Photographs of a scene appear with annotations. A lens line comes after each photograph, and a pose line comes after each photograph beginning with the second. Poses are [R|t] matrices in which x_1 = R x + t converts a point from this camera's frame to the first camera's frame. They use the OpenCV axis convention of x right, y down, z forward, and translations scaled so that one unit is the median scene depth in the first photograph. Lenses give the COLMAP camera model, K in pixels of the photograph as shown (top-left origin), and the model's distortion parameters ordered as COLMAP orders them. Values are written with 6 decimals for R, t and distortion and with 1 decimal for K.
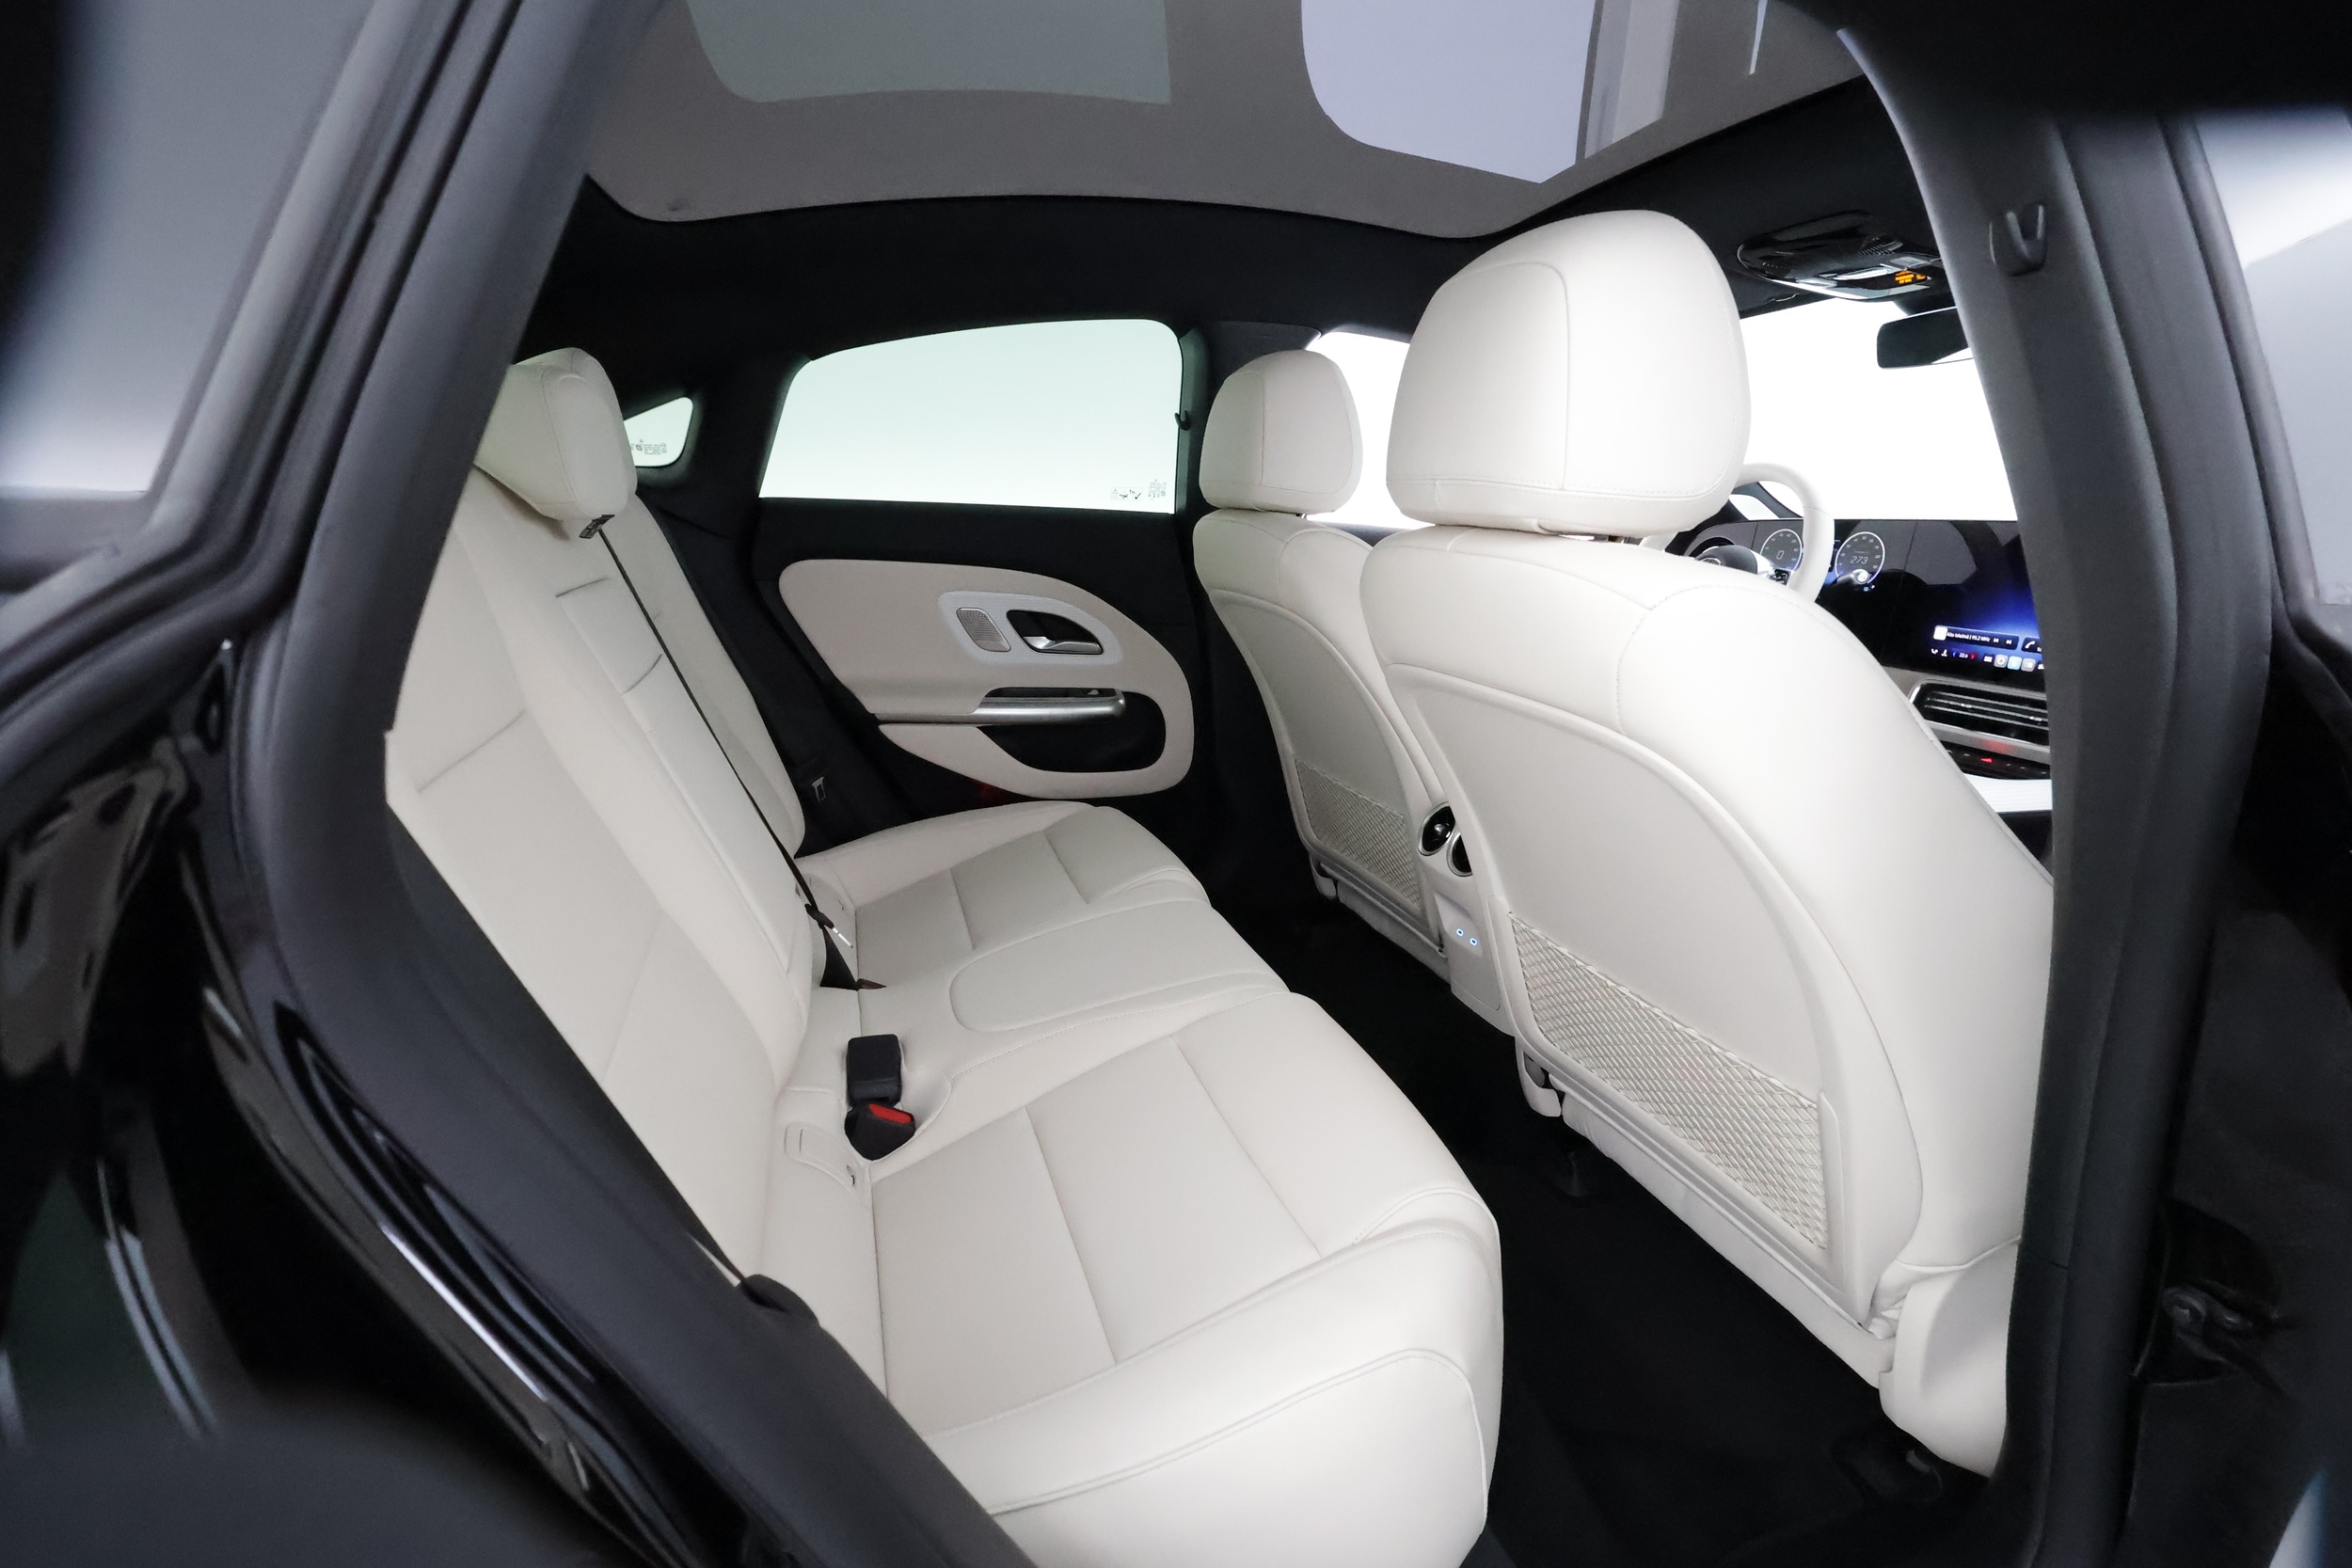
lens RADIAL K [[1091.1, 0, 1172.9], [0, 1091.1, 784.2], [0, 0, 1]] dist [-0.007679, 0.000330]
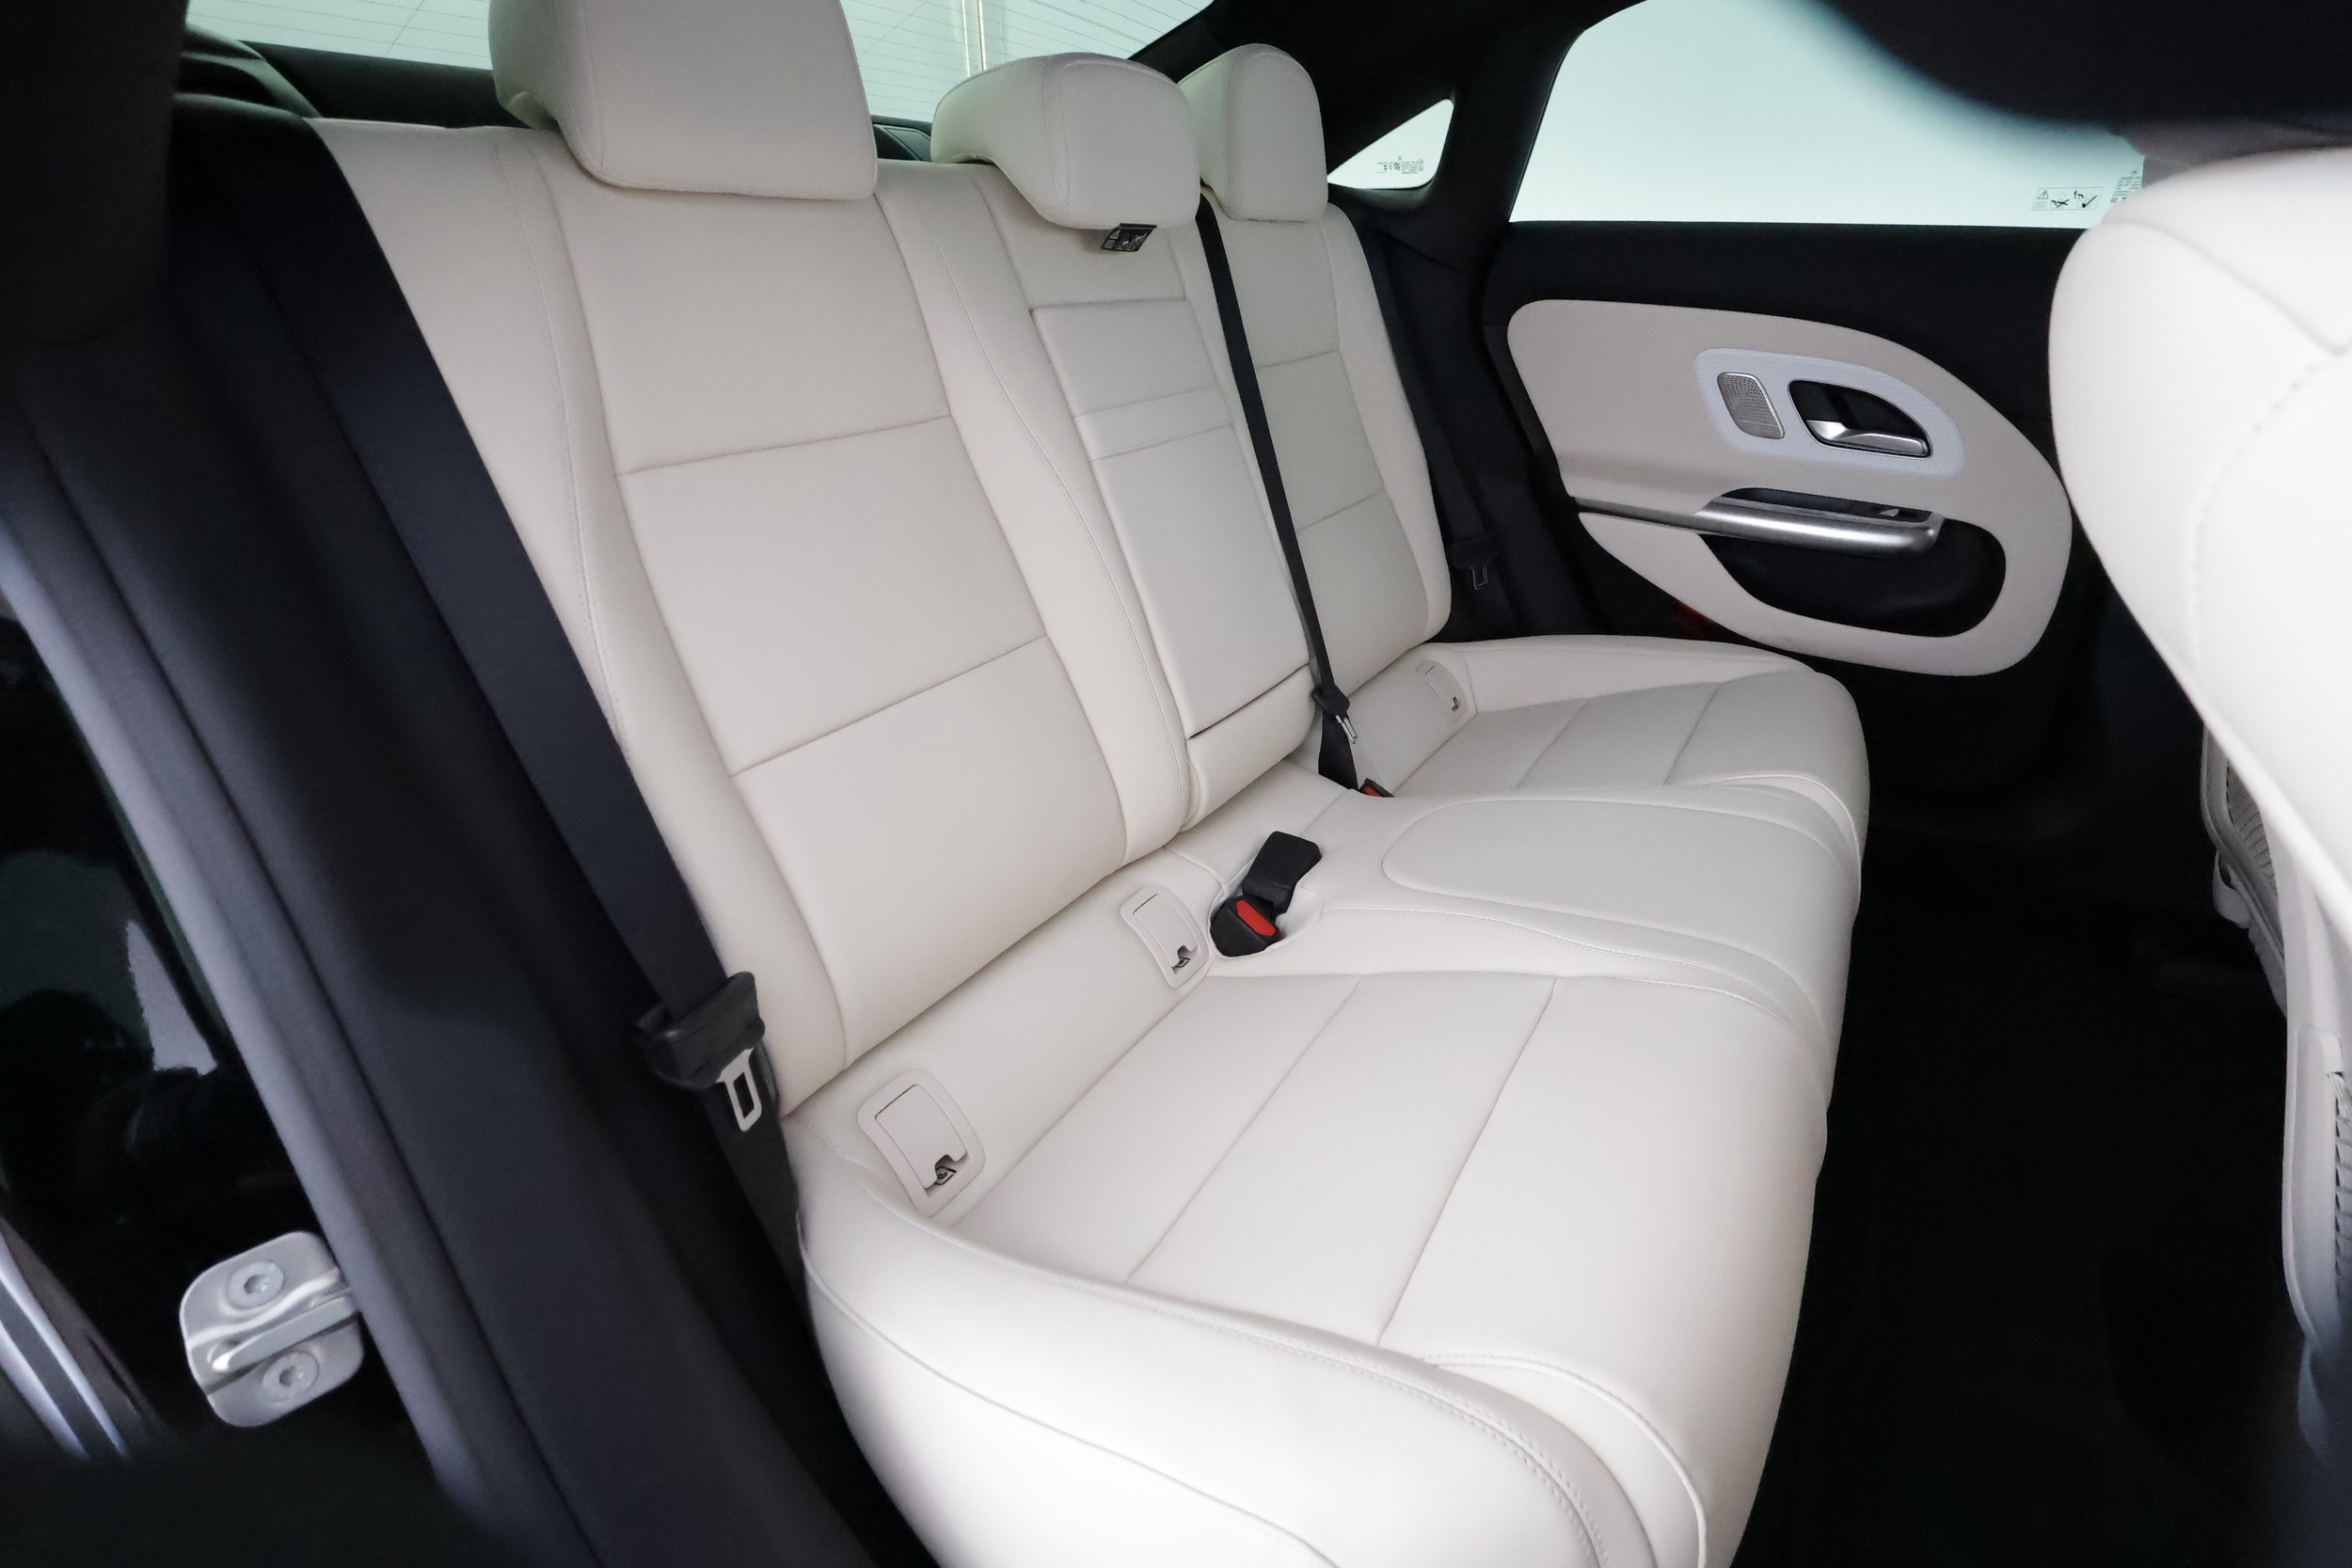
lens RADIAL K [[1091.1, 0, 1177.8], [0, 1091.1, 797.8], [0, 0, 1]] dist [-0.007679, 0.000330]
pose [[0.635653, 0.330244, -0.697771, 0.200846], [-0.177722, 0.942201, 0.284029, -0.031679], [0.751240, -0.056535, 0.657604, 0.210838]]
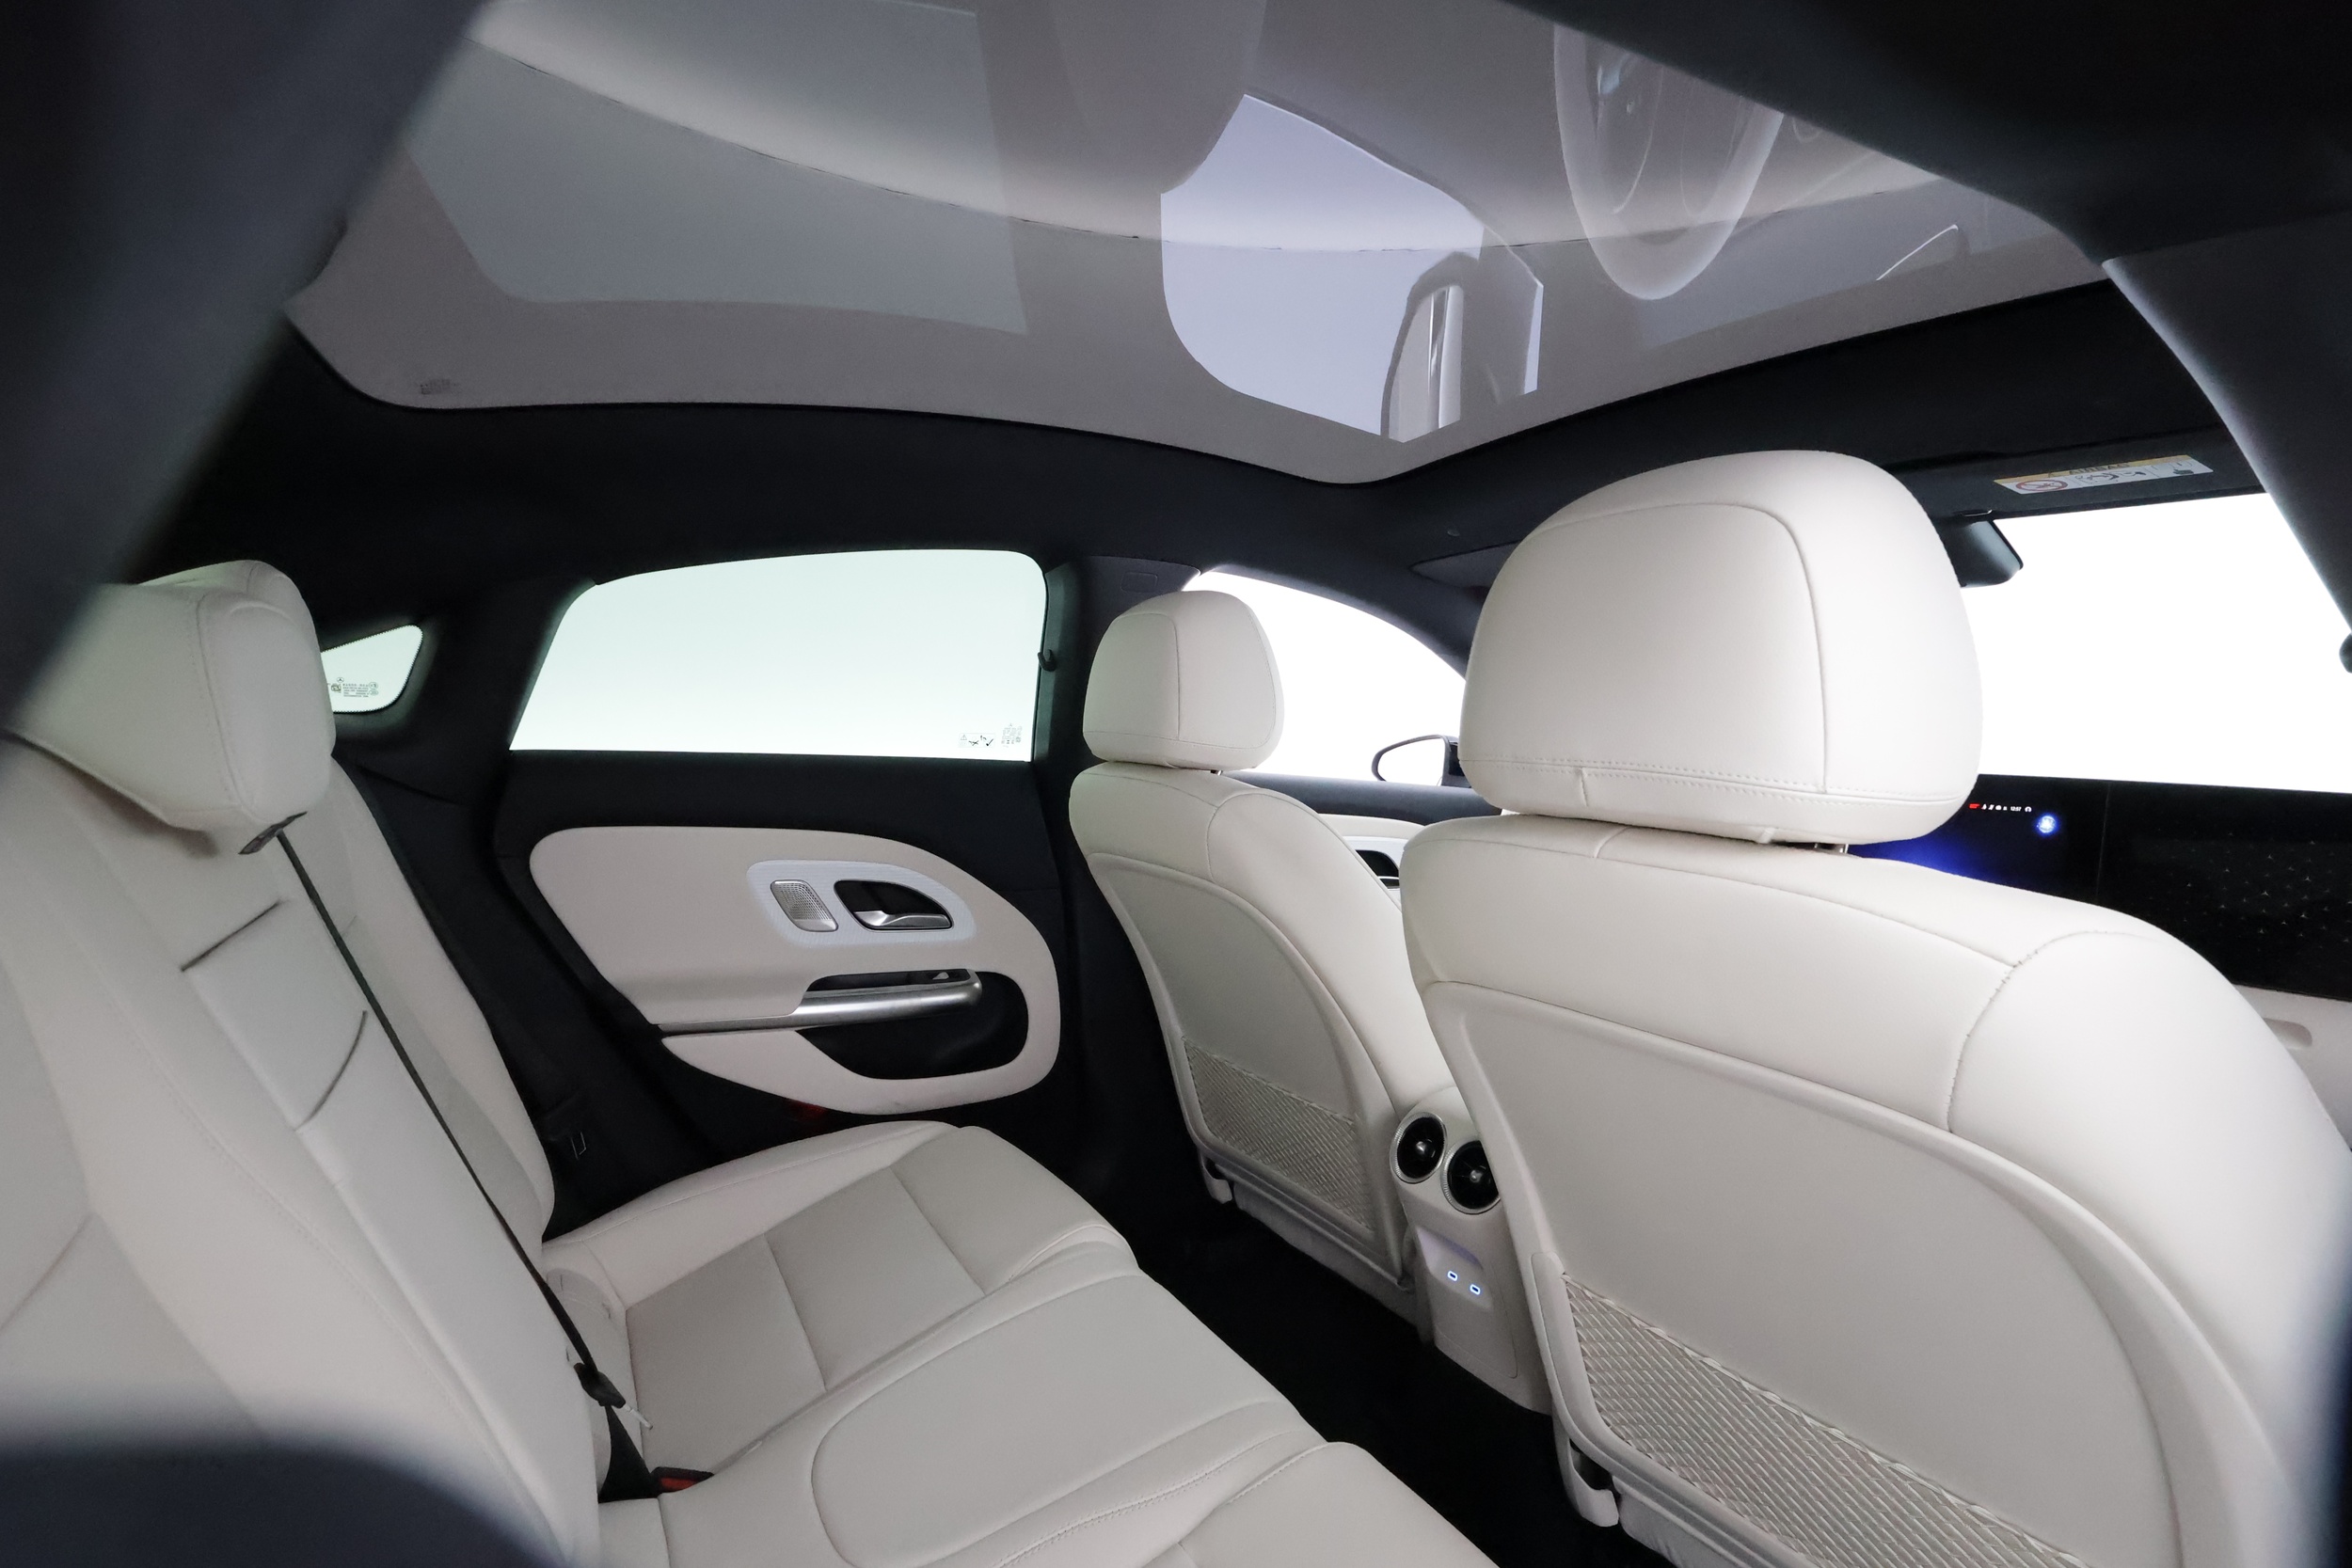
lens RADIAL K [[1091.1, 0, 1181.9], [0, 1091.1, 778.3], [0, 0, 1]] dist [-0.007679, 0.000330]
pose [[0.971886, -0.011561, 0.235167, -0.097613], [0.058065, 0.979714, -0.191802, -0.068210], [-0.228179, 0.200065, 0.952842, 0.161956]]
